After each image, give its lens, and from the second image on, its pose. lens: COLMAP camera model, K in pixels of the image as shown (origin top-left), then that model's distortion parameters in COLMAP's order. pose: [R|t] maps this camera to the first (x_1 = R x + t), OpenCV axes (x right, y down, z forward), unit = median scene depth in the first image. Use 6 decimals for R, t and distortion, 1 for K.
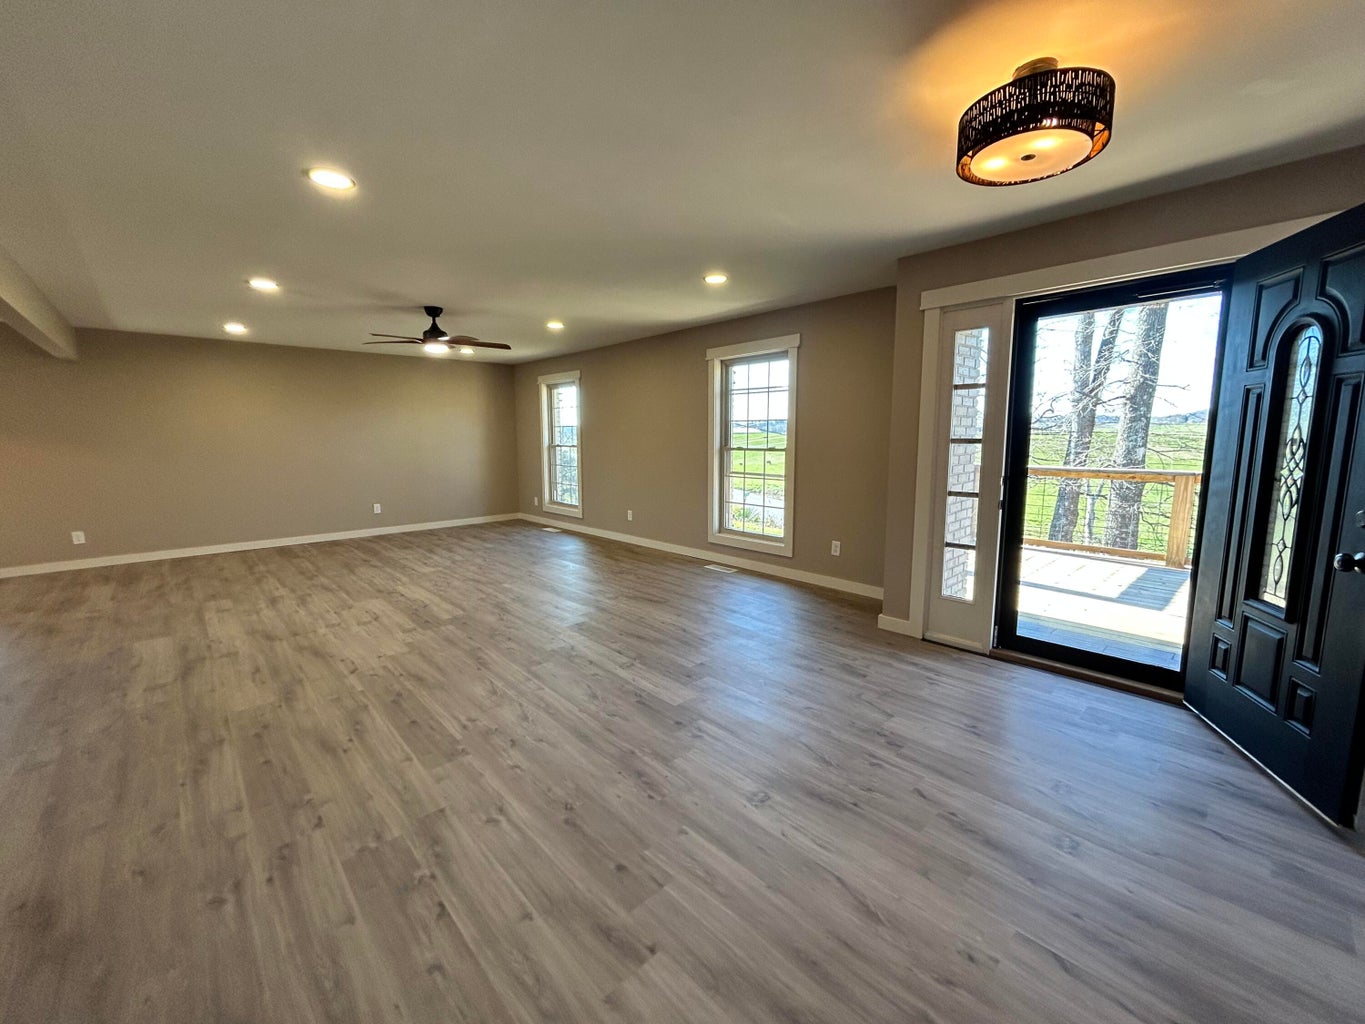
lens RADIAL K [[553.4, 0, 682.2], [0, 553.4, 513.5], [0, 0, 1]] dist [-0.003175, 0.001552]
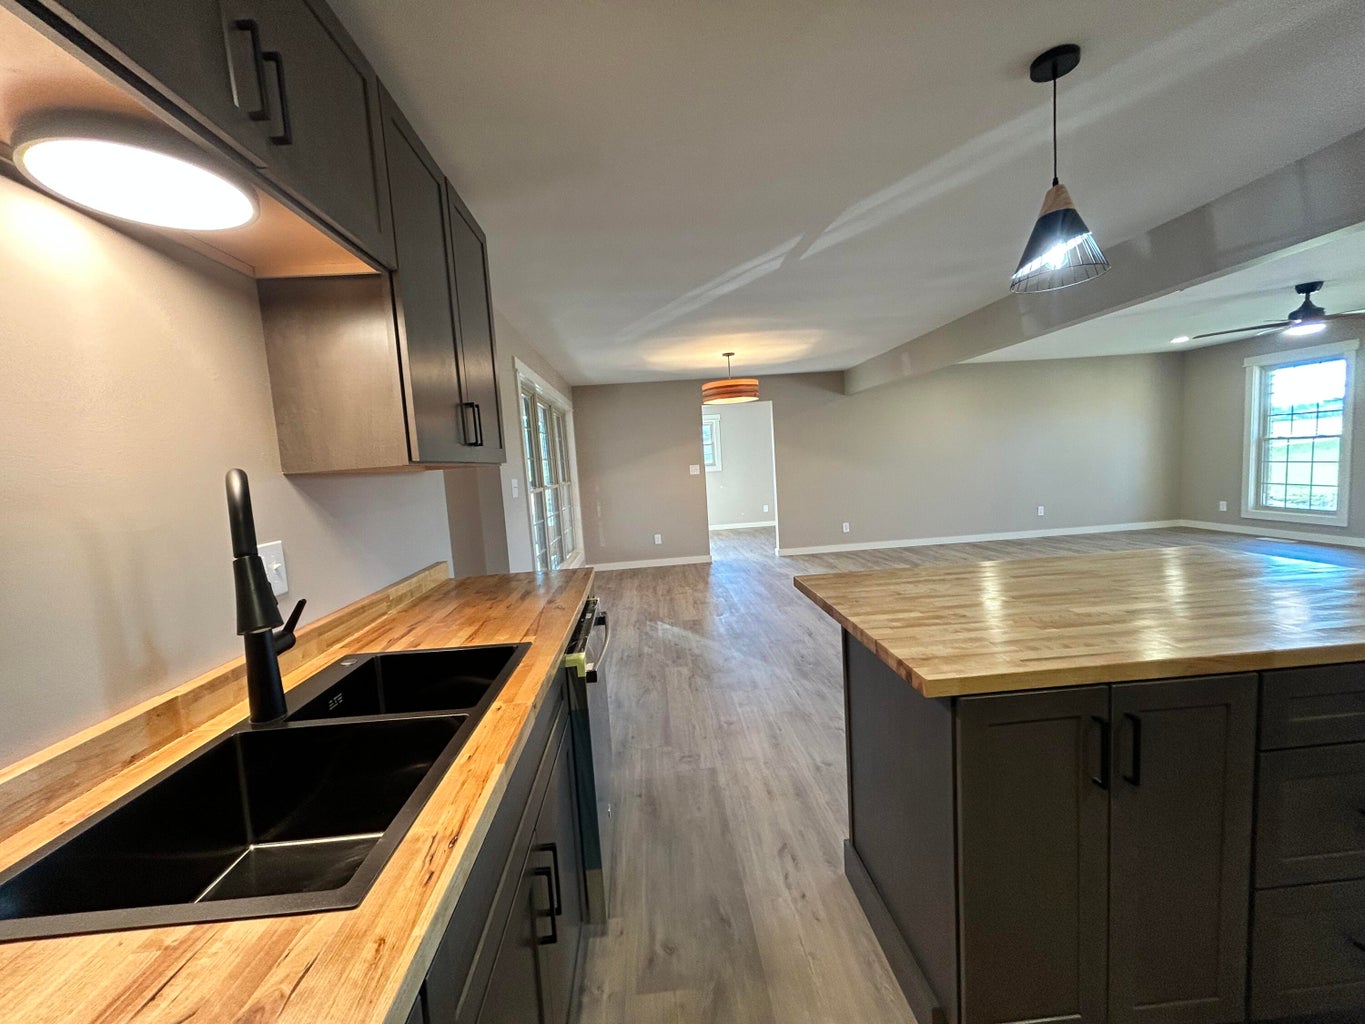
lens RADIAL K [[553.4, 0, 682.6], [0, 553.4, 517.2], [0, 0, 1]] dist [-0.003175, 0.001552]
pose [[0.760033, 0.022201, -0.649505, -0.875854], [-0.030339, 0.999539, -0.001337, 0.054245], [0.649176, 0.020721, 0.760356, -0.461338]]
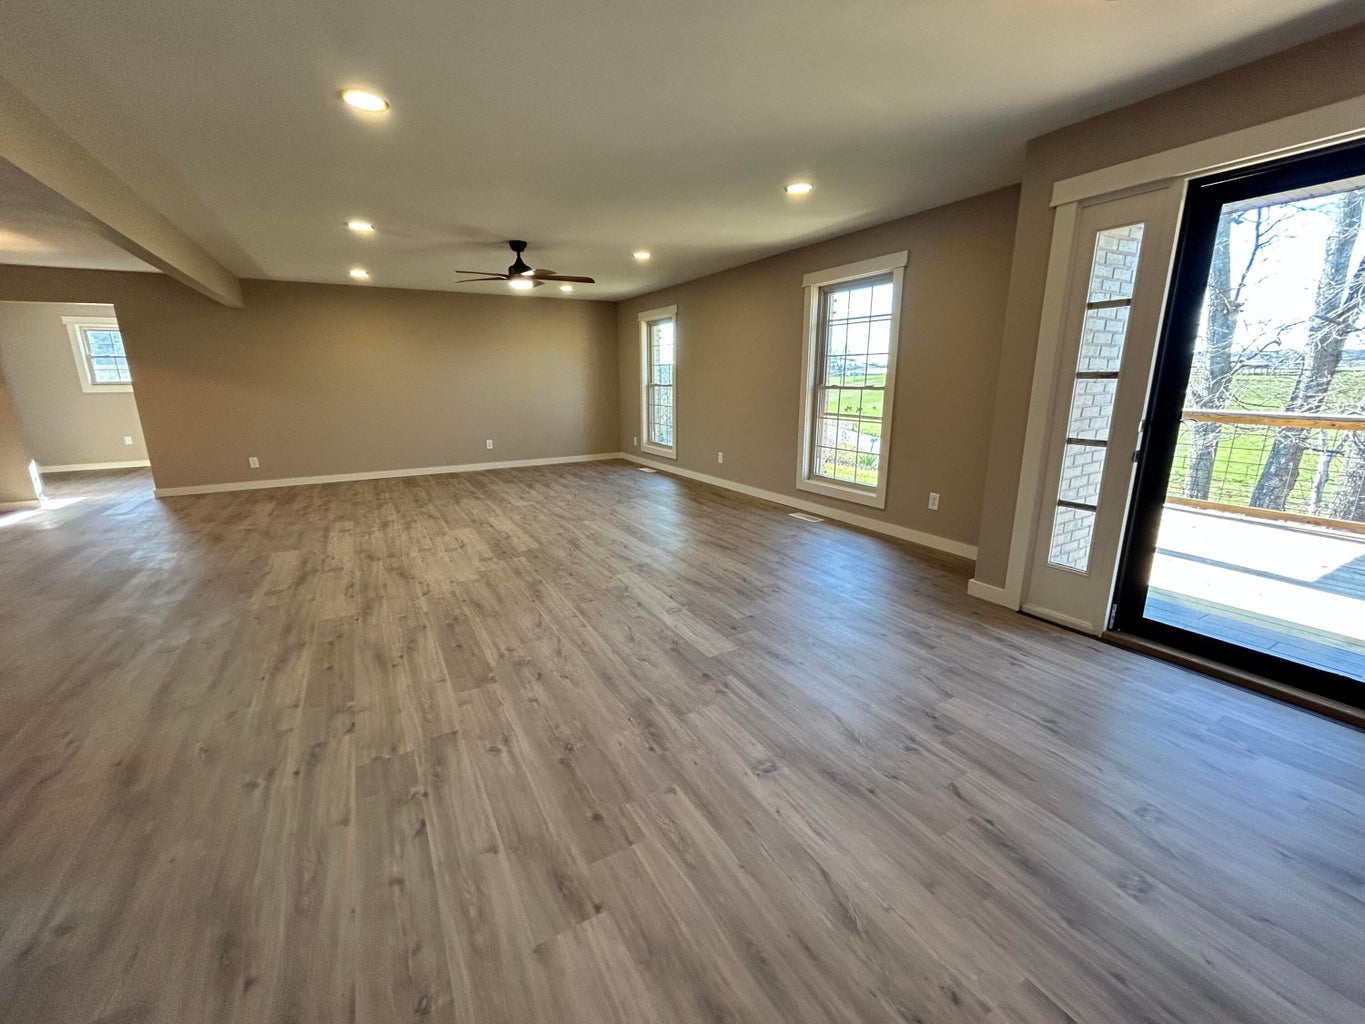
lens RADIAL K [[553.4, 0, 680.6], [0, 553.4, 512.9], [0, 0, 1]] dist [-0.003175, 0.001552]
pose [[0.974153, 0.051877, -0.219850, 0.112332], [-0.029544, 0.994172, 0.103679, 0.002196], [0.223947, -0.094504, 0.970009, 0.072284]]
